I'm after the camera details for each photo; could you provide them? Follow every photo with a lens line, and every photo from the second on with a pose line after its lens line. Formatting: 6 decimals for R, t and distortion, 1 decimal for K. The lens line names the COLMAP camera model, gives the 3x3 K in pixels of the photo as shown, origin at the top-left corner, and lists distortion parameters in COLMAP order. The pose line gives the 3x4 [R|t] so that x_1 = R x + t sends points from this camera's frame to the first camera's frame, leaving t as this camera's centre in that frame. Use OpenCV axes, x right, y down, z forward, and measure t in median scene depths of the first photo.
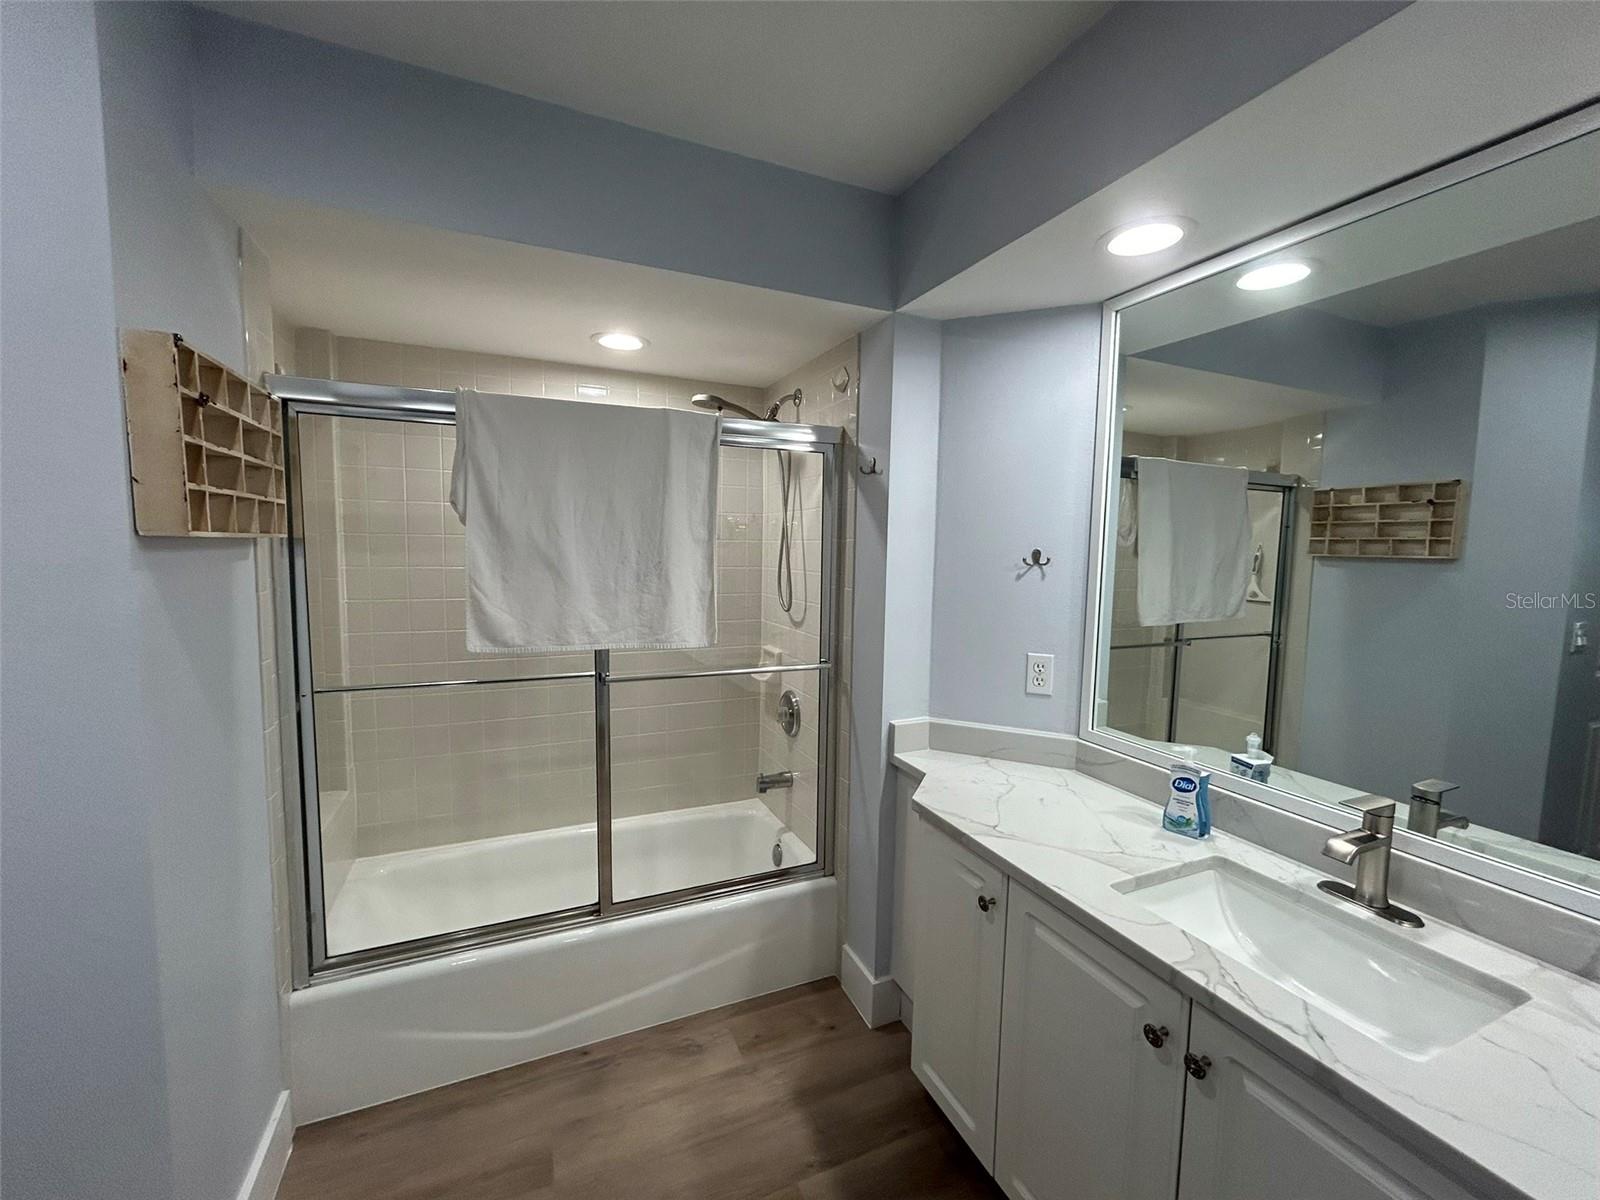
lens RADIAL K [[644.2, 0, 795.2], [0, 644.2, 602.1], [0, 0, 1]] dist [0.001355, -0.000153]
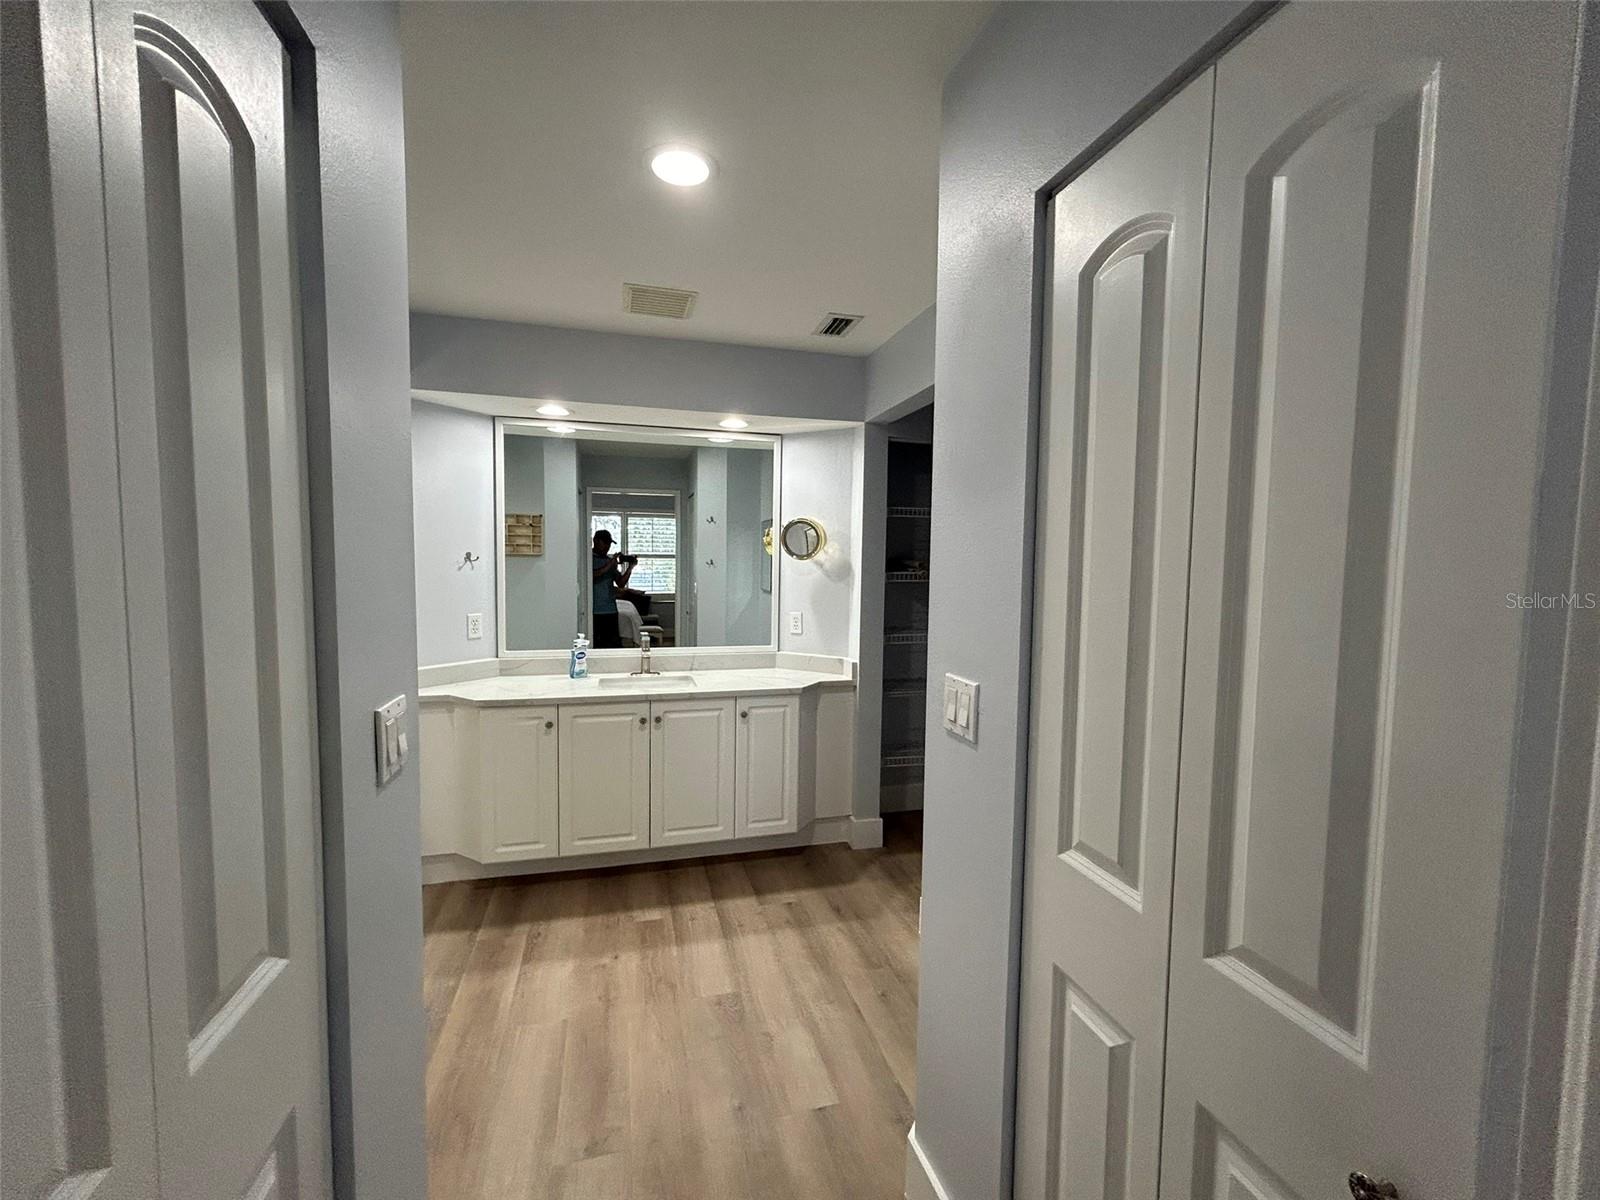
lens RADIAL K [[644.2, 0, 795.2], [0, 644.2, 602.1], [0, 0, 1]] dist [0.001355, -0.000153]
pose [[0.146097, -0.082200, 0.985849, -1.596555], [0.072686, 0.994740, 0.072169, -0.014493], [-0.986596, 0.061114, 0.151303, -0.110313]]
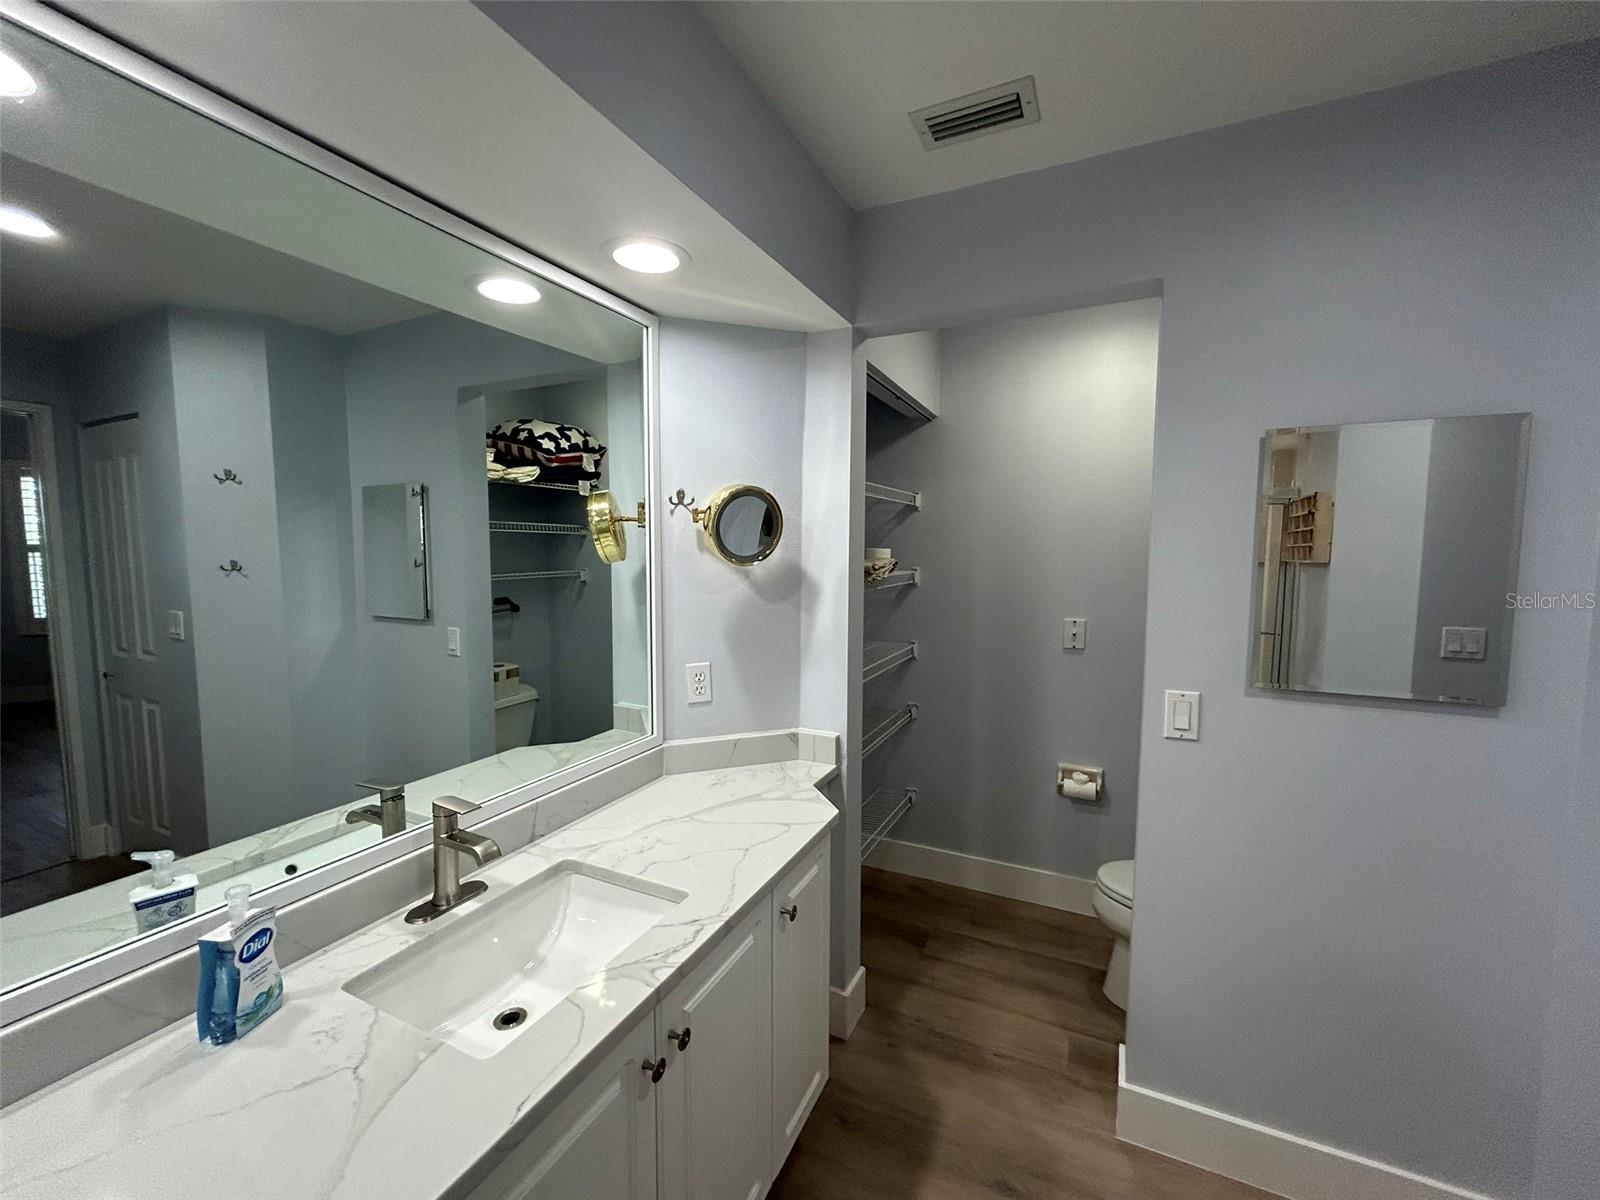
lens RADIAL K [[644.2, 0, 795.2], [0, 644.2, 602.1], [0, 0, 1]] dist [0.001355, -0.000153]
pose [[-0.646597, -0.082311, 0.758378, -0.186351], [0.050630, 0.987339, 0.150329, -0.116281], [-0.761150, 0.135599, -0.634243, 1.005567]]
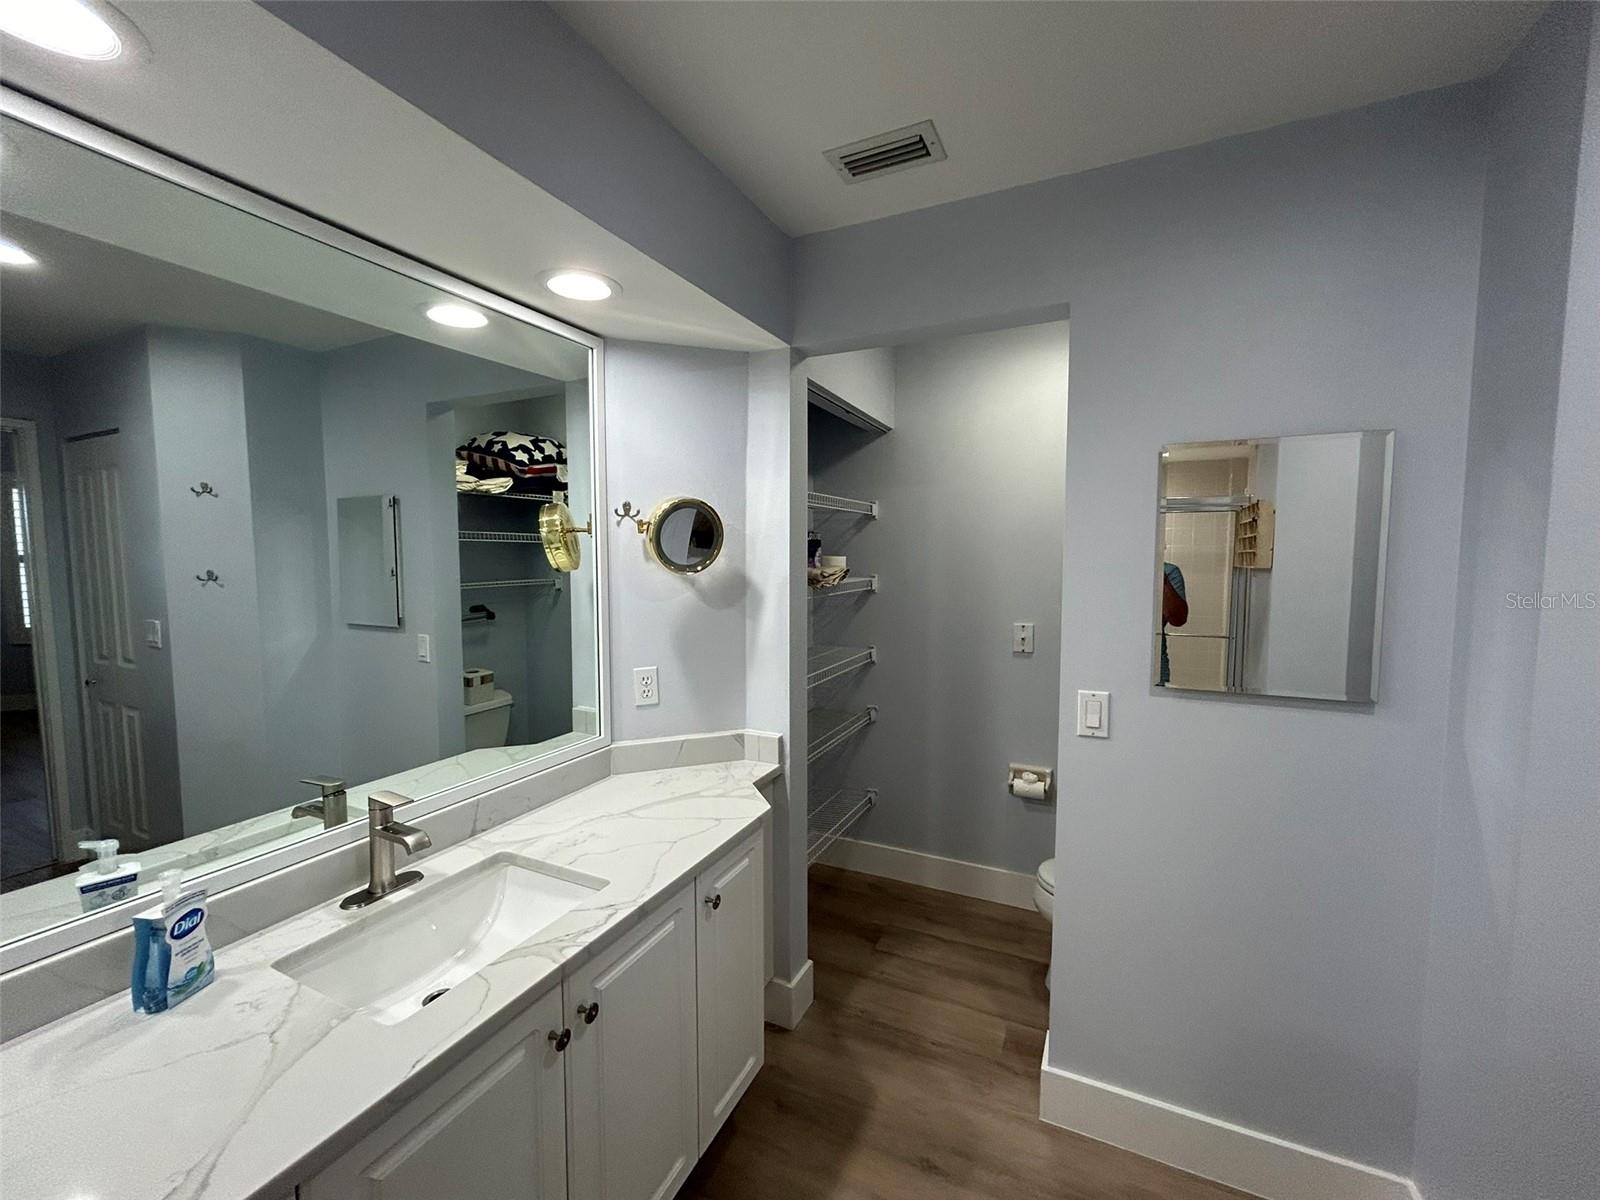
lens RADIAL K [[644.2, 0, 795.2], [0, 644.2, 602.1], [0, 0, 1]] dist [0.001355, -0.000153]
pose [[-0.647627, -0.071959, 0.758552, -0.321820], [0.054675, 0.988576, 0.140460, -0.119189], [-0.759993, 0.132440, -0.636294, 0.949139]]
